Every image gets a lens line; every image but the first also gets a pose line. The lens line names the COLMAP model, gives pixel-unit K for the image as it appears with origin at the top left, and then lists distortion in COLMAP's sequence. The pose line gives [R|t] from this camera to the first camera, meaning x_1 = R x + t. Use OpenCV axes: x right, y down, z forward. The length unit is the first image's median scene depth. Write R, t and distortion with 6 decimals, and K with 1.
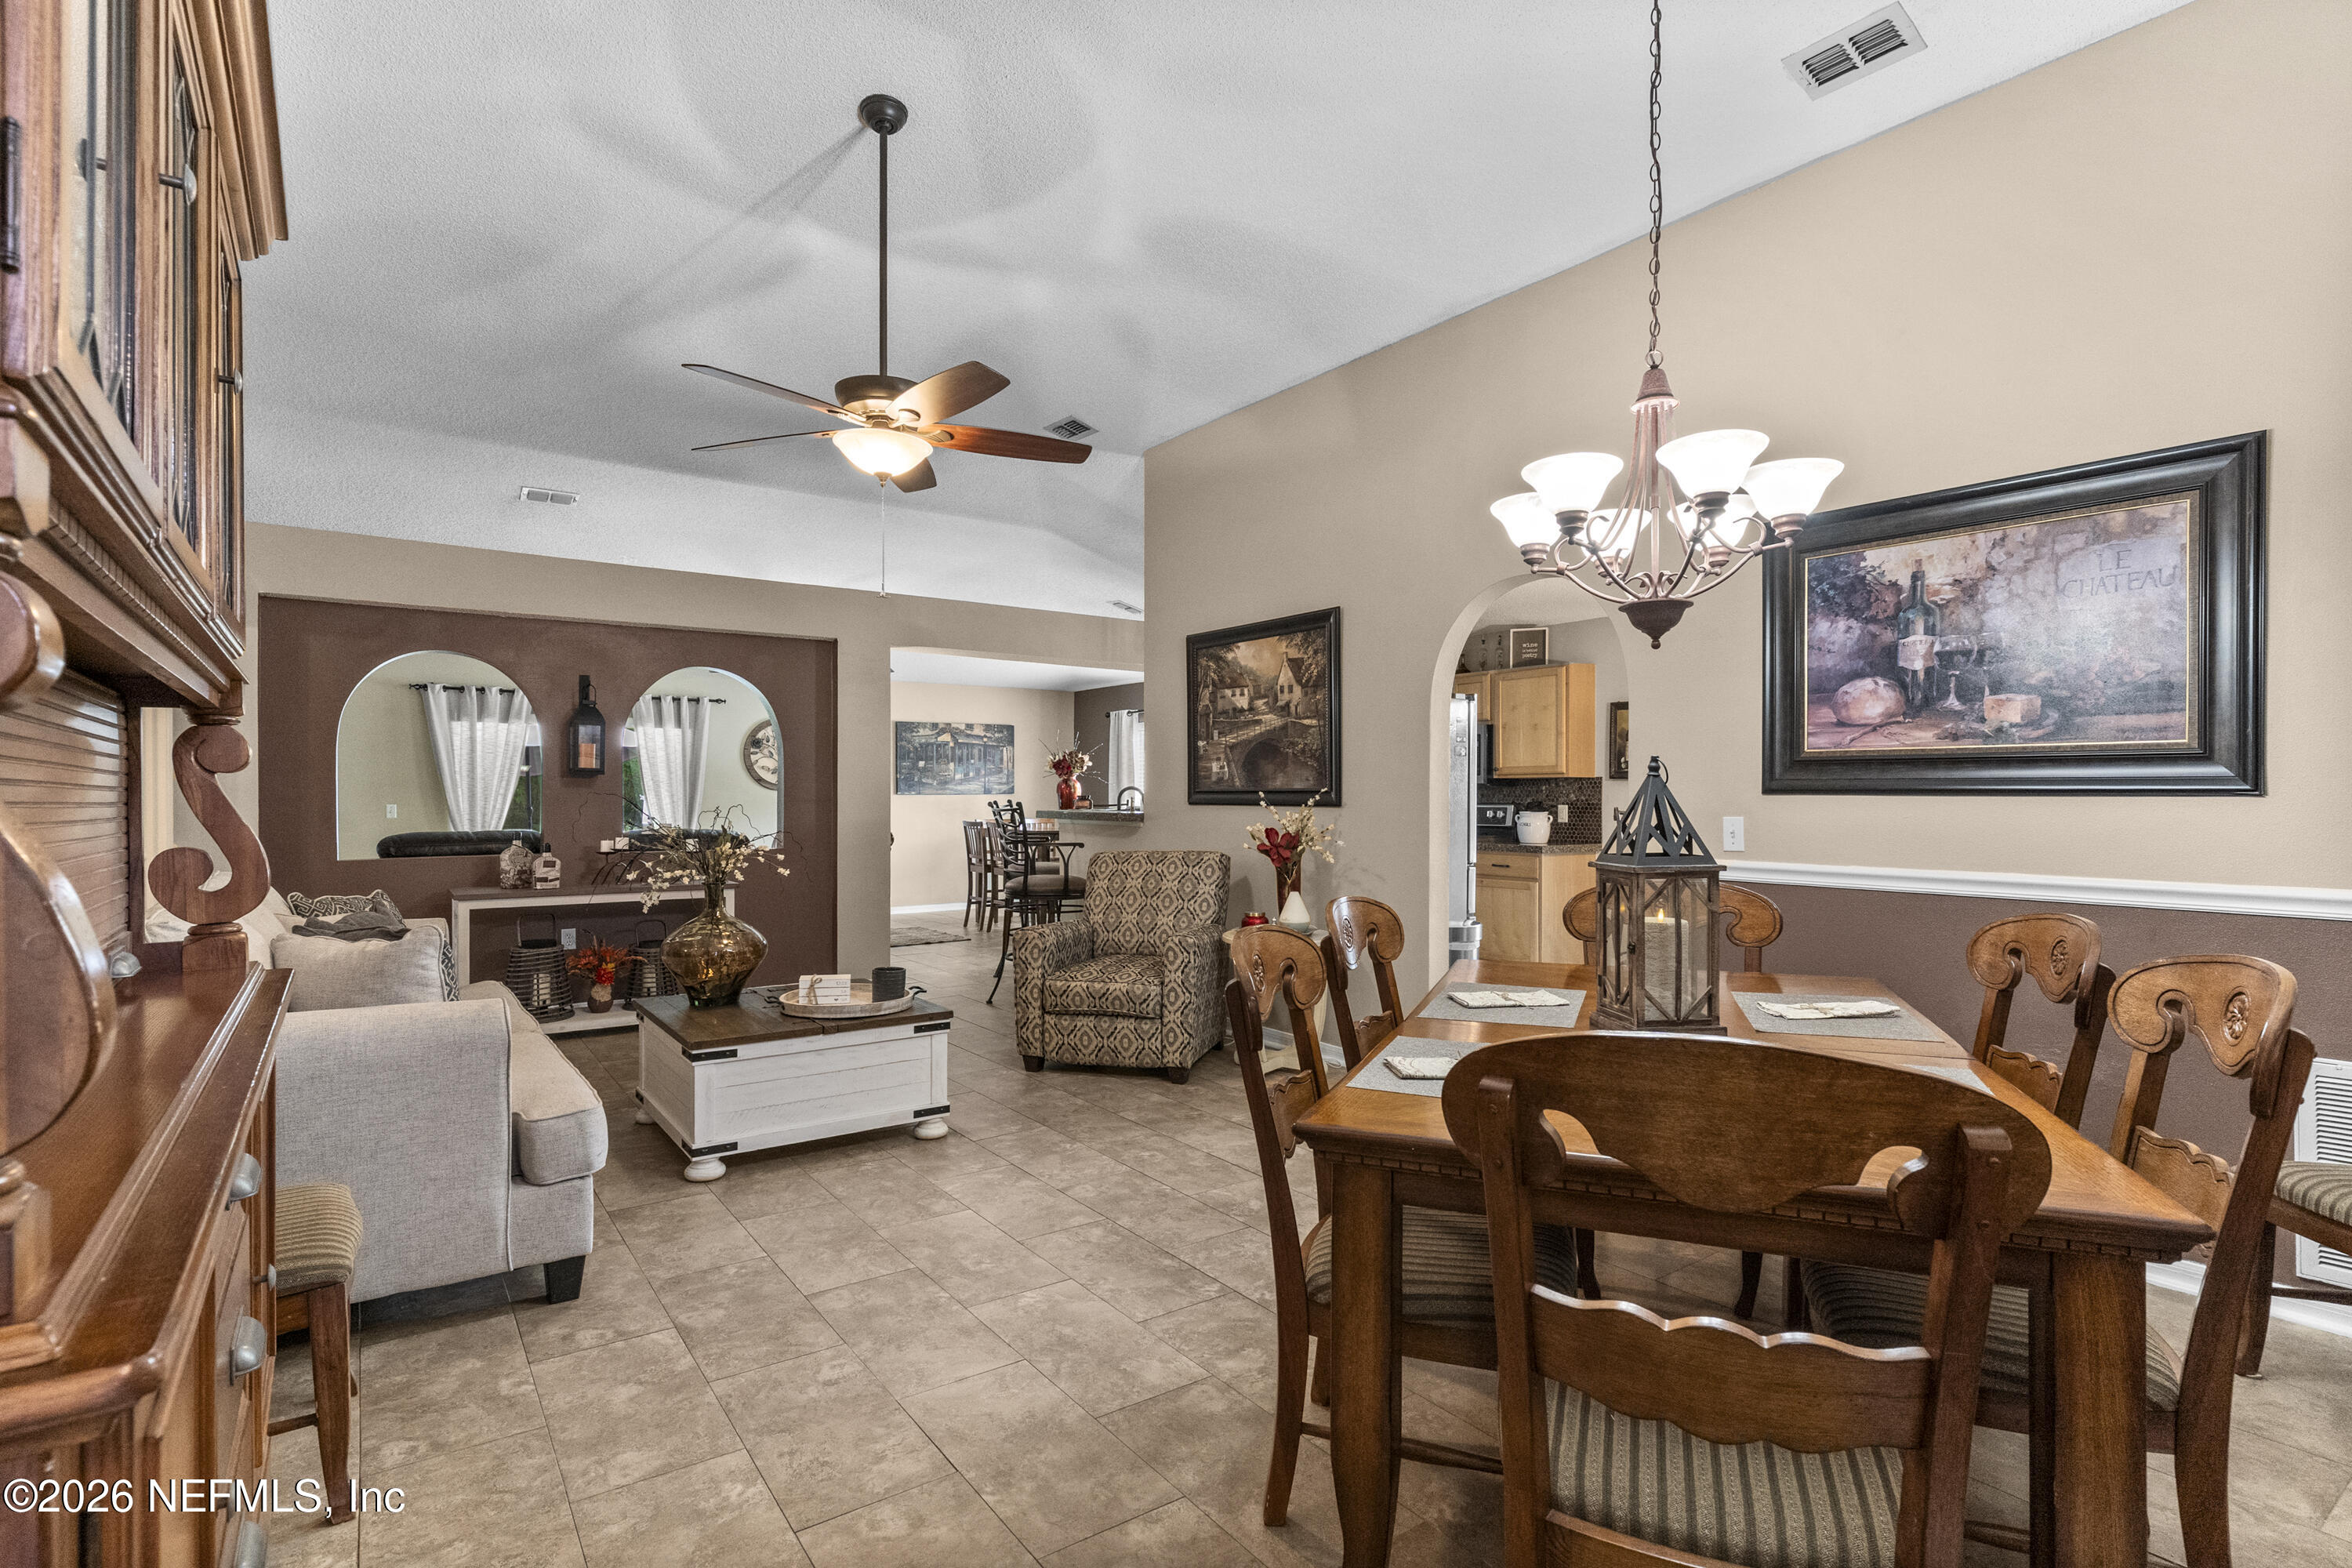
lens RADIAL K [[1143.9, 0, 1176.0], [0, 1143.9, 784.0], [0, 0, 1]] dist [0.000820, 0.000028]
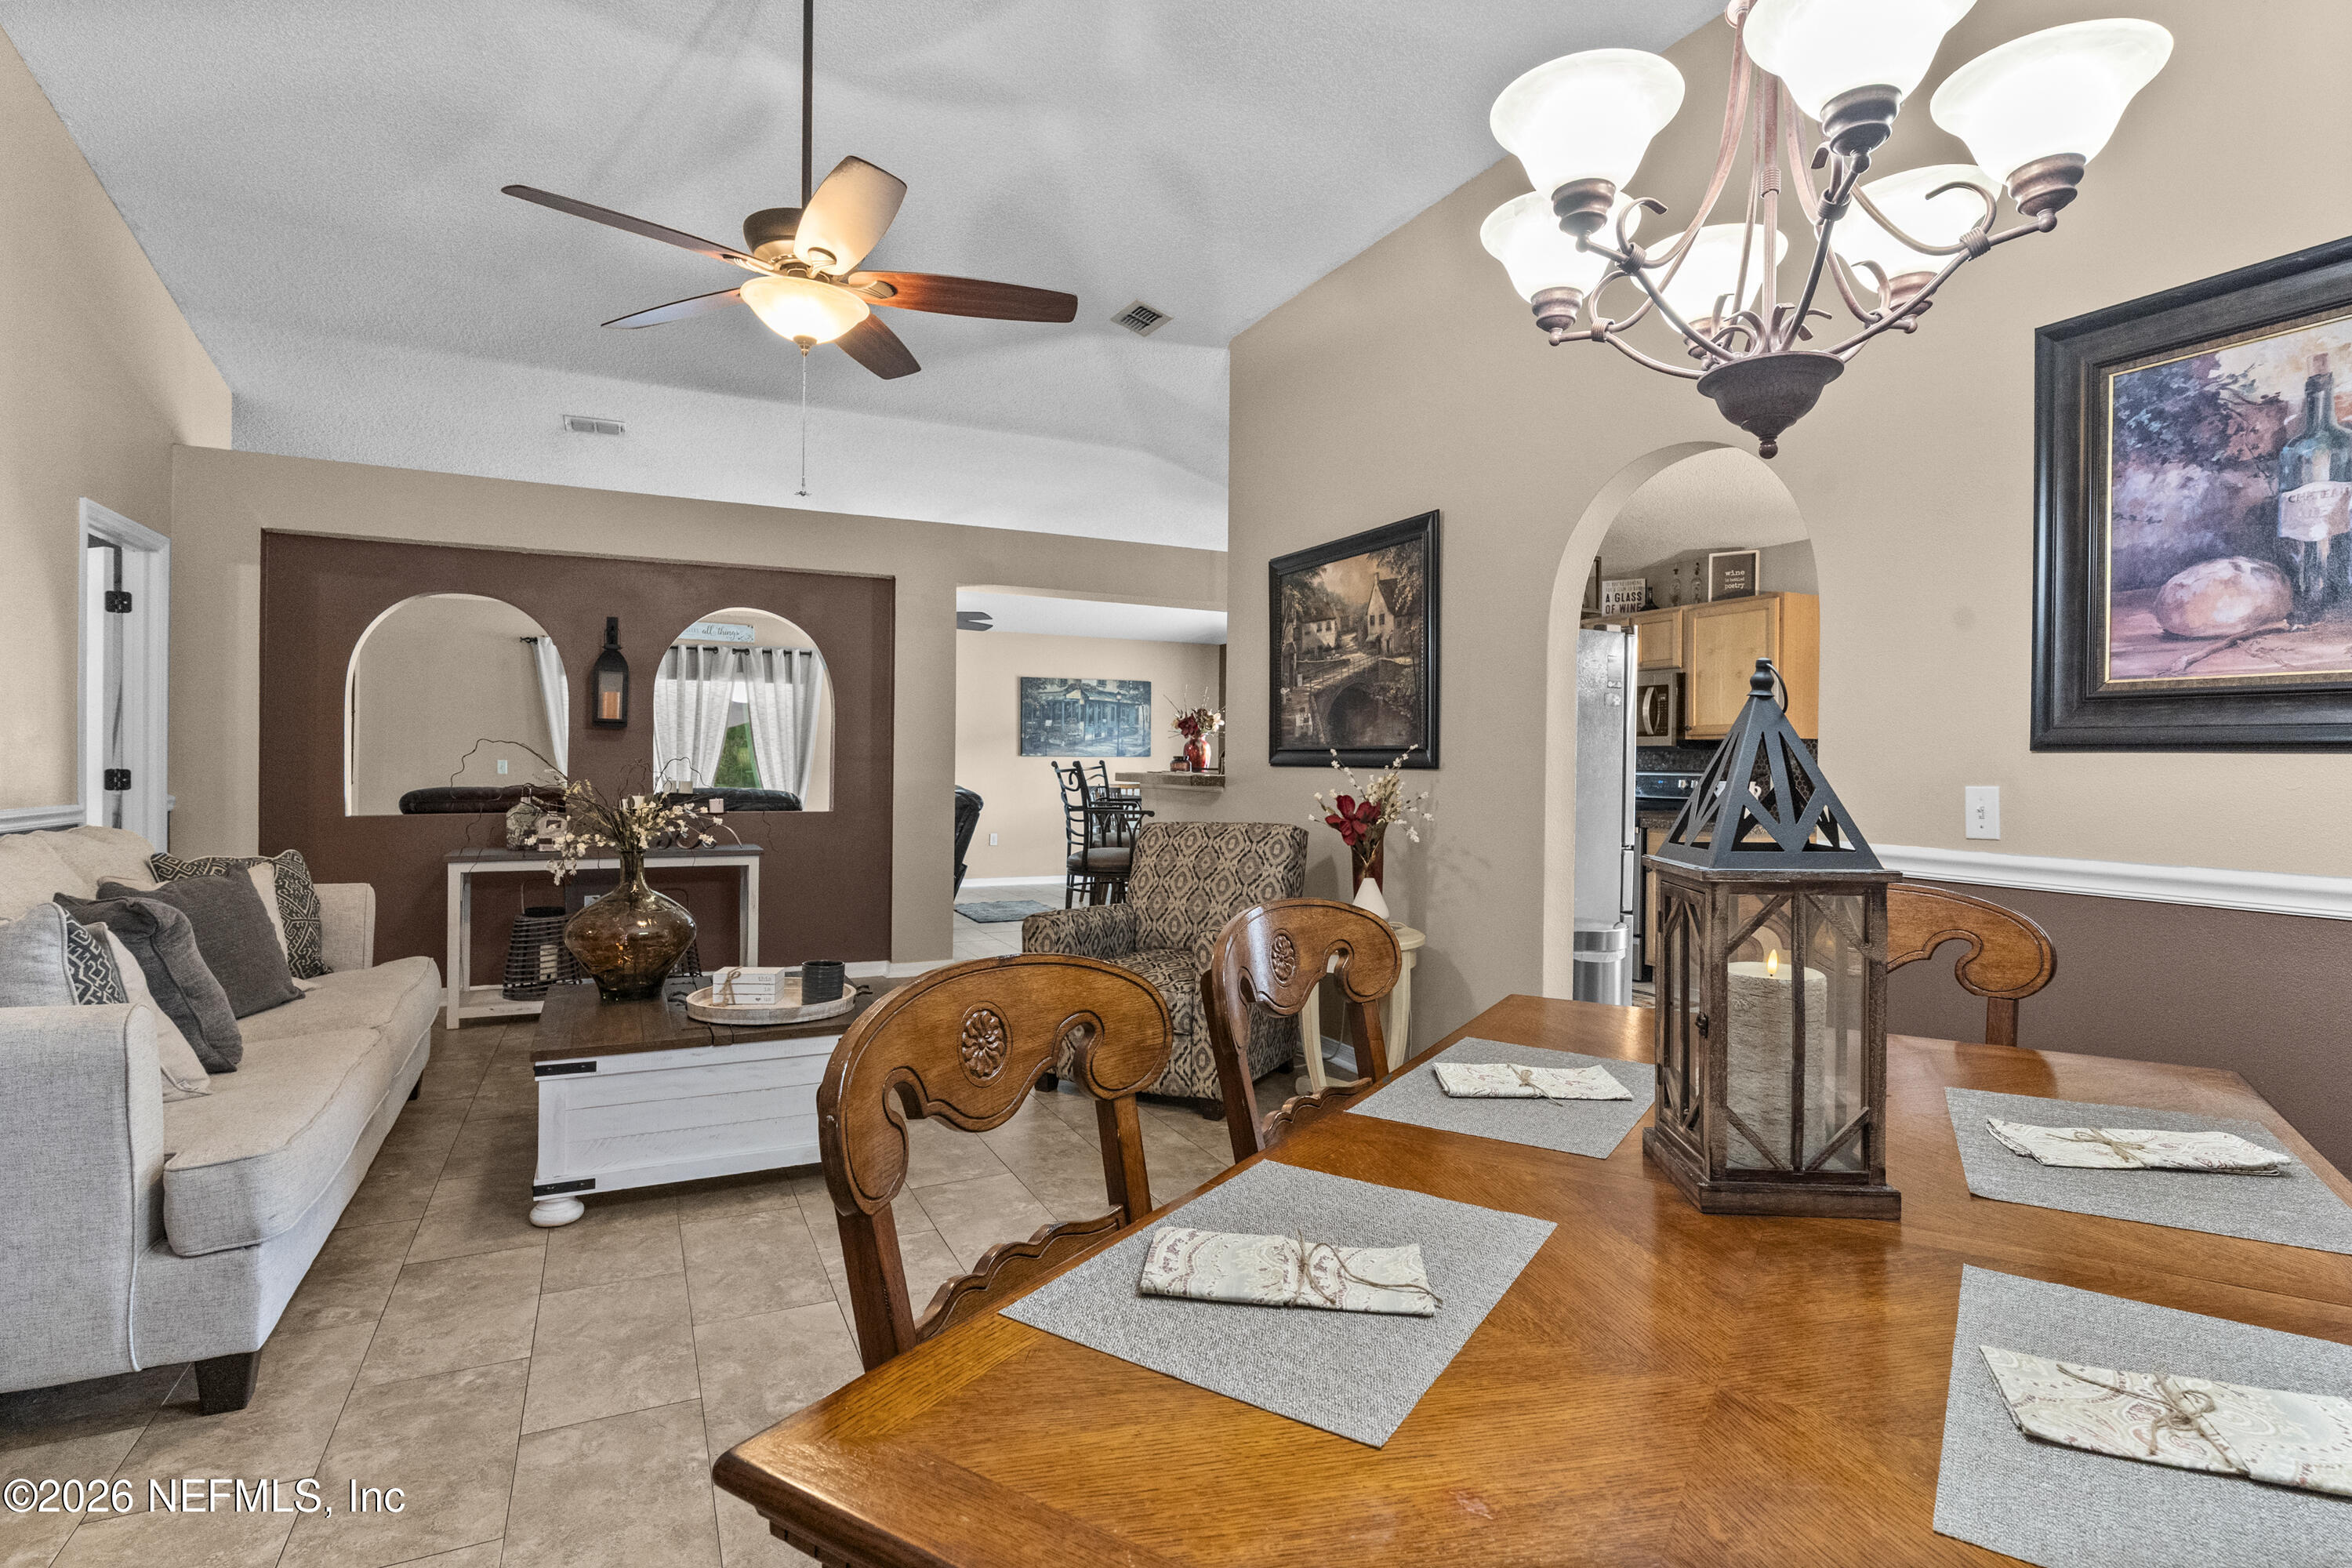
lens RADIAL K [[1178.5, 0, 1181.2], [0, 1178.5, 752.8], [0, 0, 1]] dist [0.003493, -0.000756]
pose [[0.984675, 0.008282, -0.174203, 0.141626], [-0.008086, 0.999966, 0.001837, 0.011088], [0.174213, -0.000400, 0.984708, 0.236962]]
